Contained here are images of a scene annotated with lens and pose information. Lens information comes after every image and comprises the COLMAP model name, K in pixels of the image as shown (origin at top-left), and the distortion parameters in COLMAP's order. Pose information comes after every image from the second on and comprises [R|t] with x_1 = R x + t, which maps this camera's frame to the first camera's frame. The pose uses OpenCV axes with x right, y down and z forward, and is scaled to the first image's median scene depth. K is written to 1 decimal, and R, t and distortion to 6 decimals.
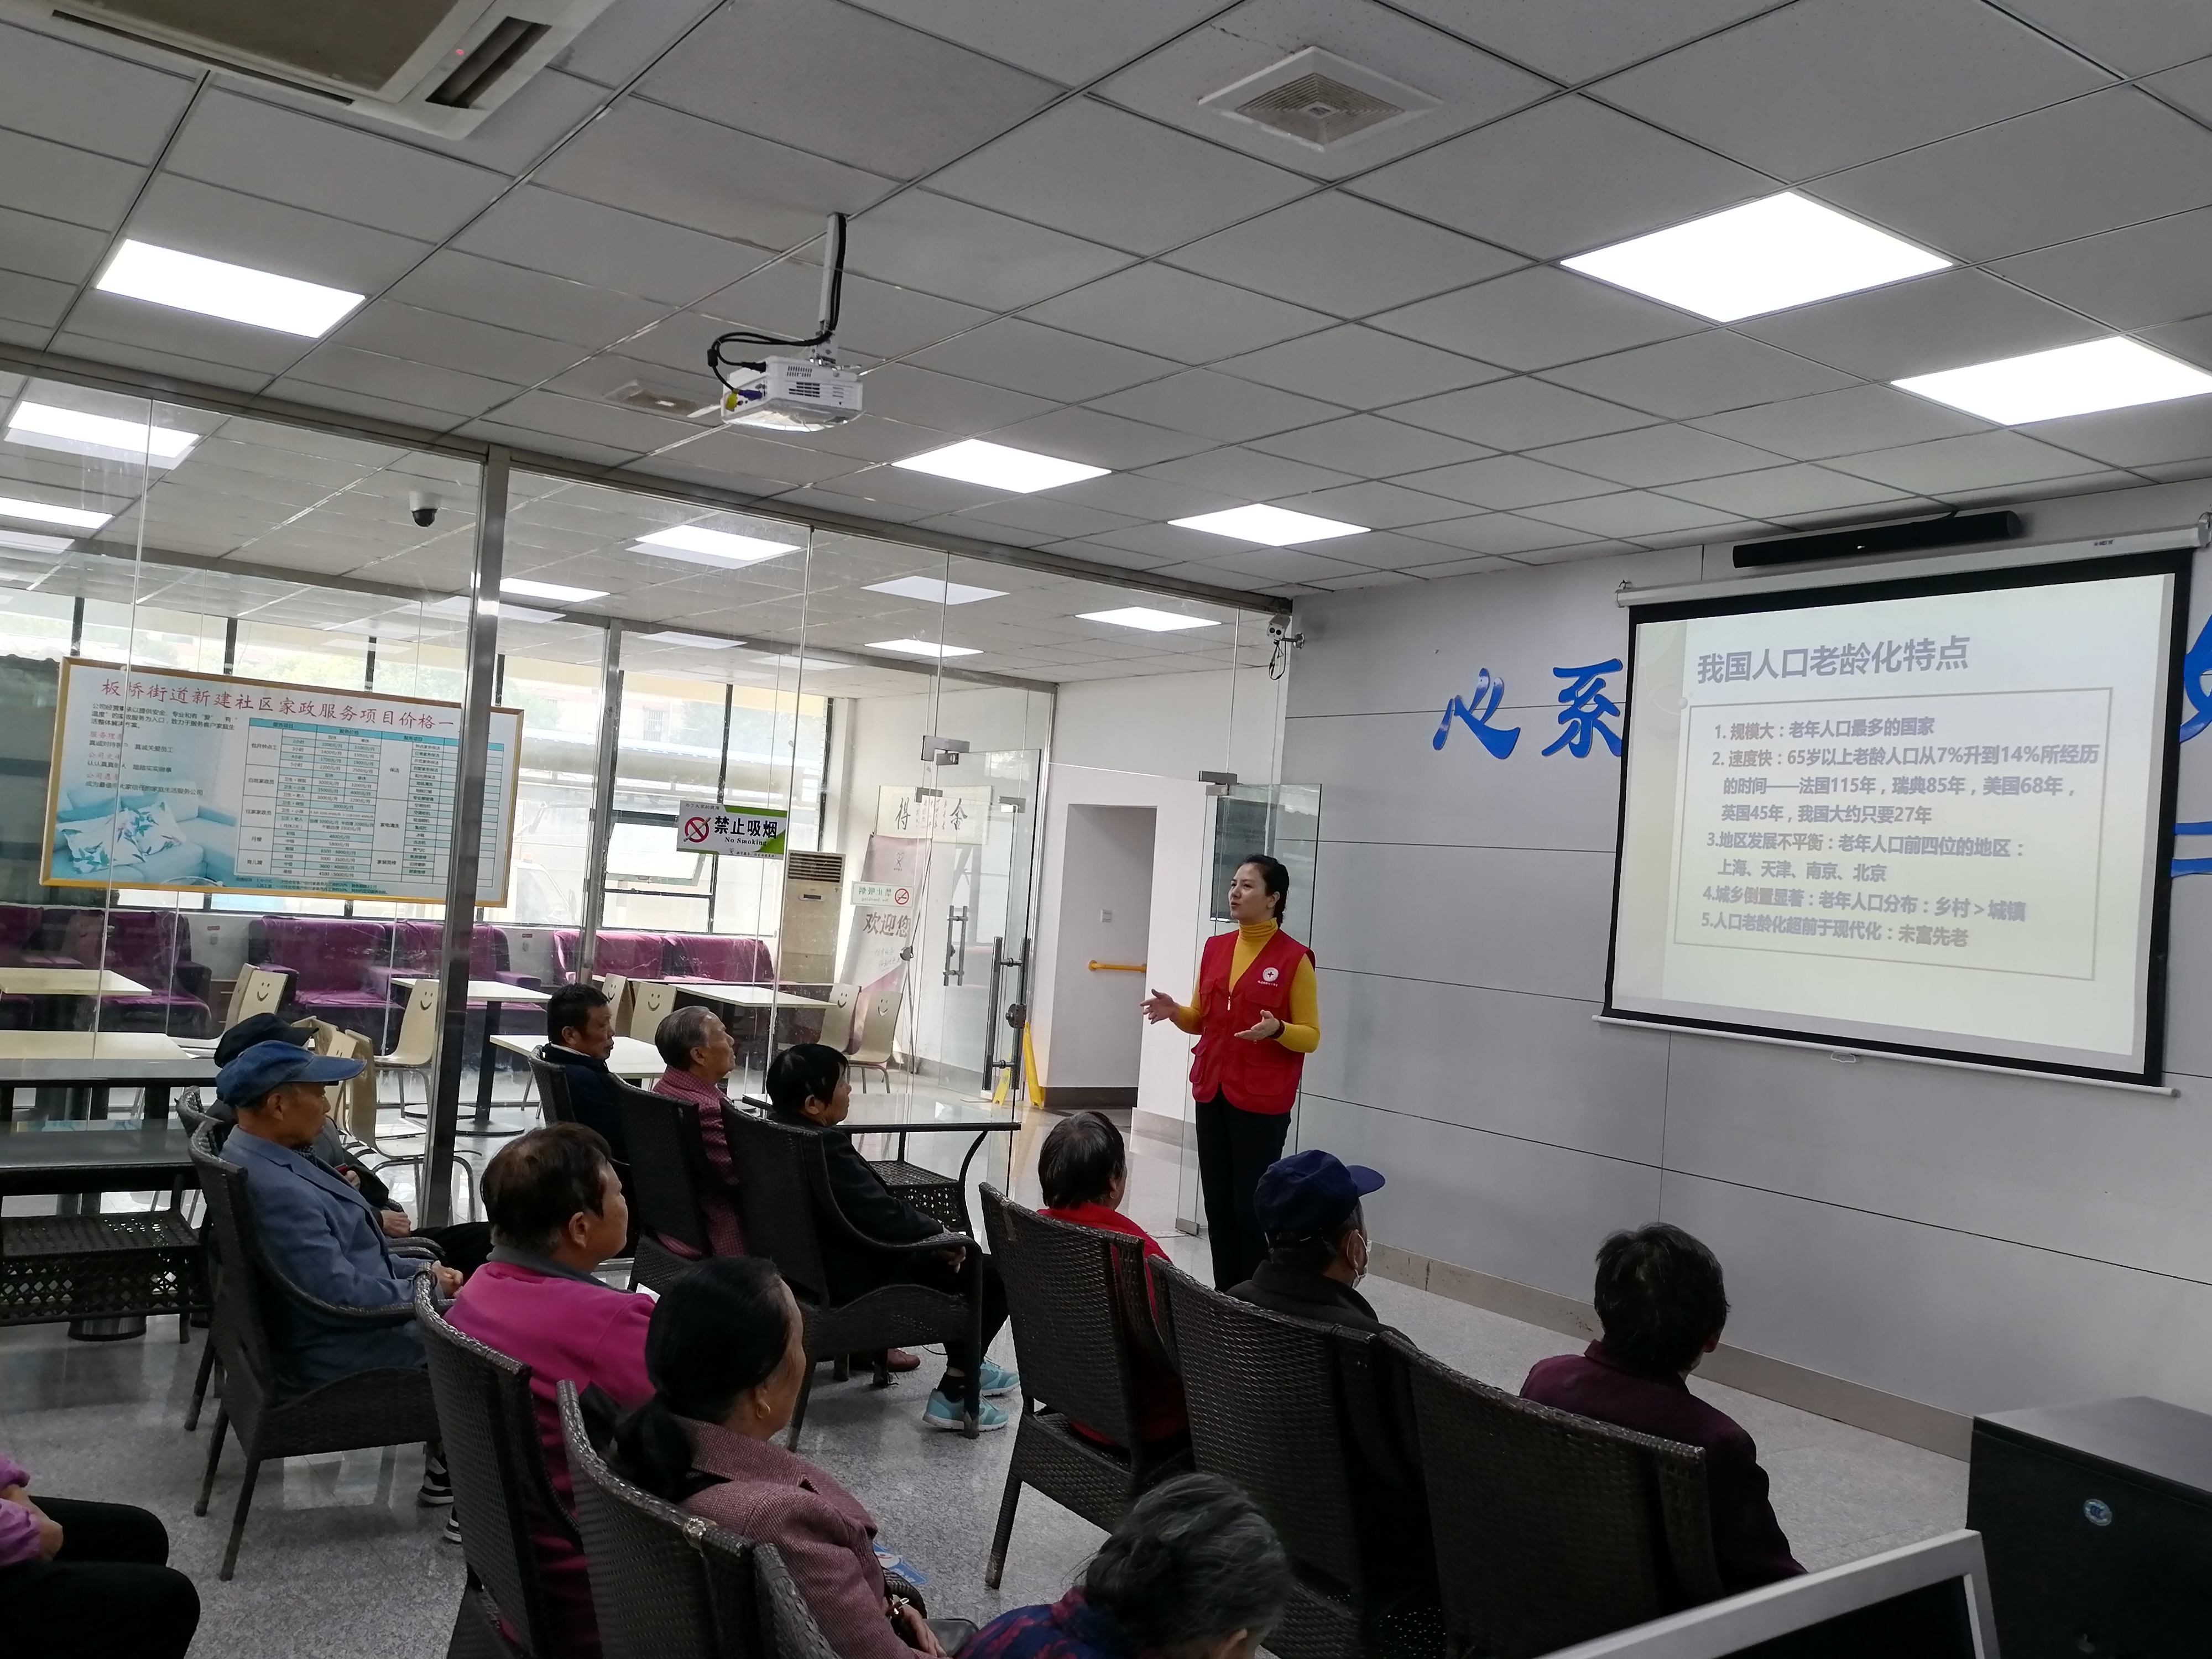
lens RADIAL K [[1869.6, 0, 1114.6], [0, 1869.6, 813.7], [0, 0, 1]] dist [0.042392, -0.008318]
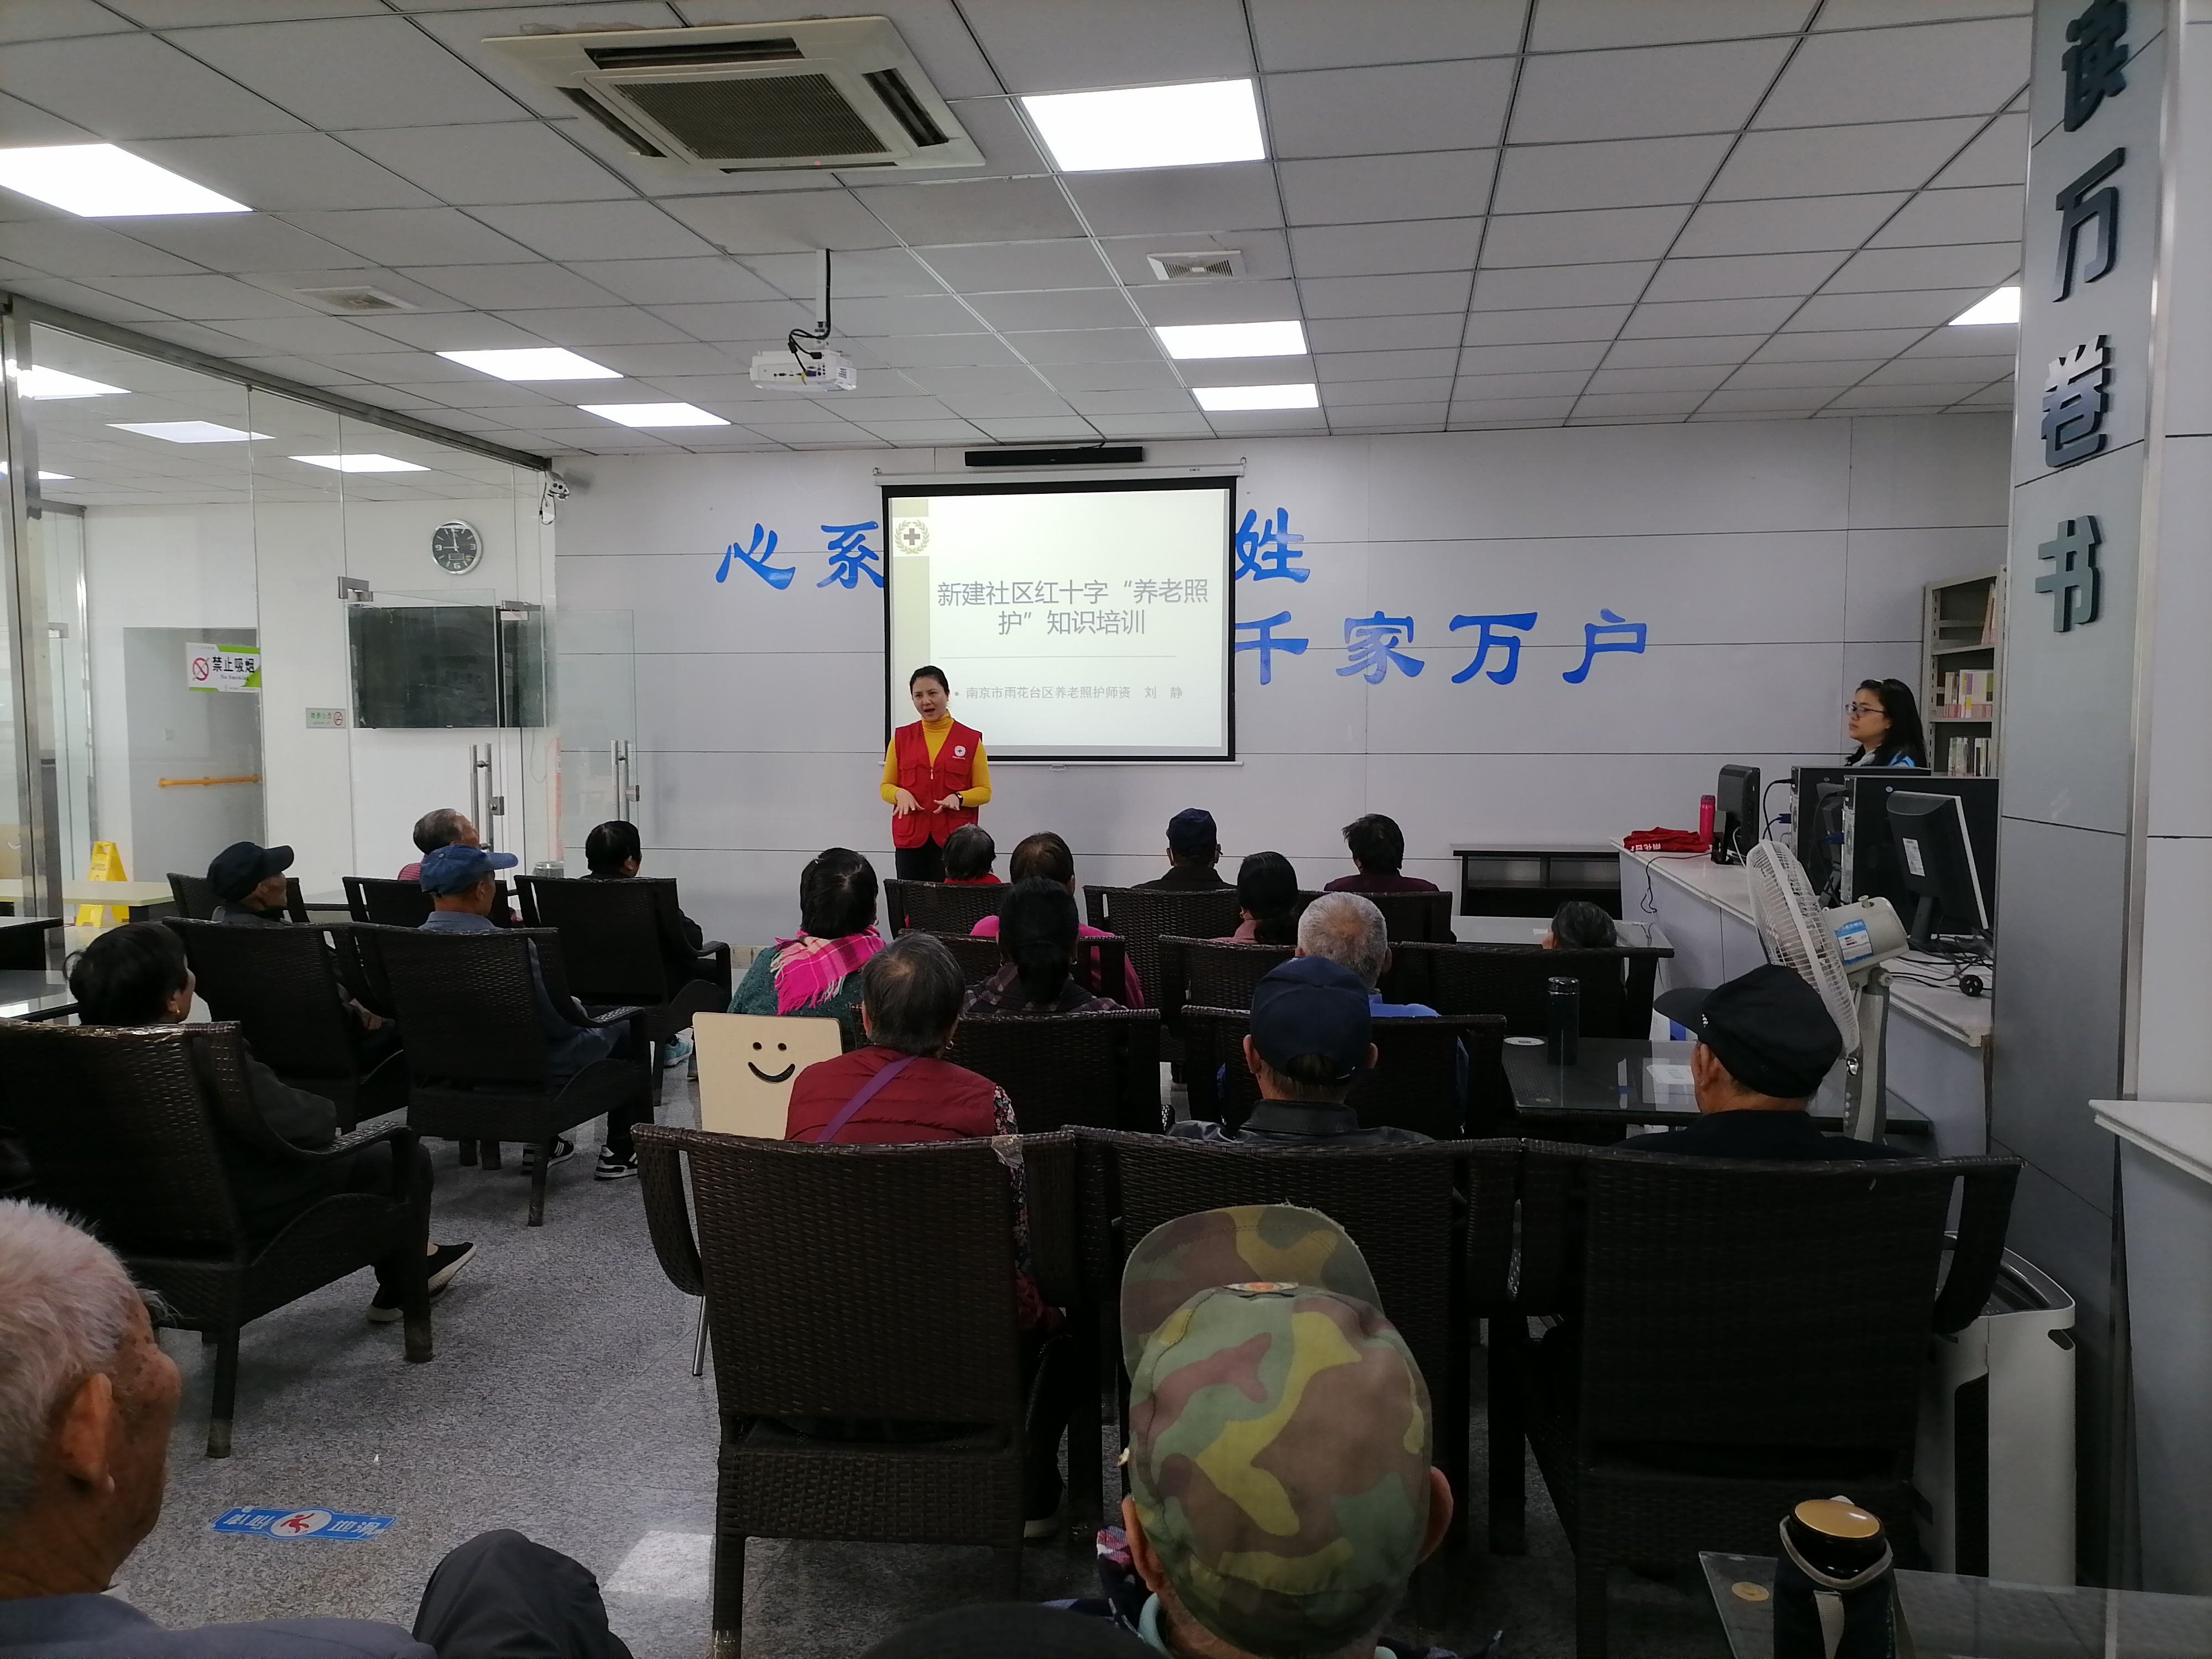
lens RADIAL K [[1673.9, 0, 1130.2], [0, 1673.9, 824.1], [0, 0, 1]] dist [0.053396, -0.028648]
pose [[0.691348, -0.120527, 0.712398, -0.559543], [0.026877, 0.989596, 0.141342, -0.027176], [-0.722022, -0.078569, 0.687395, -0.076959]]
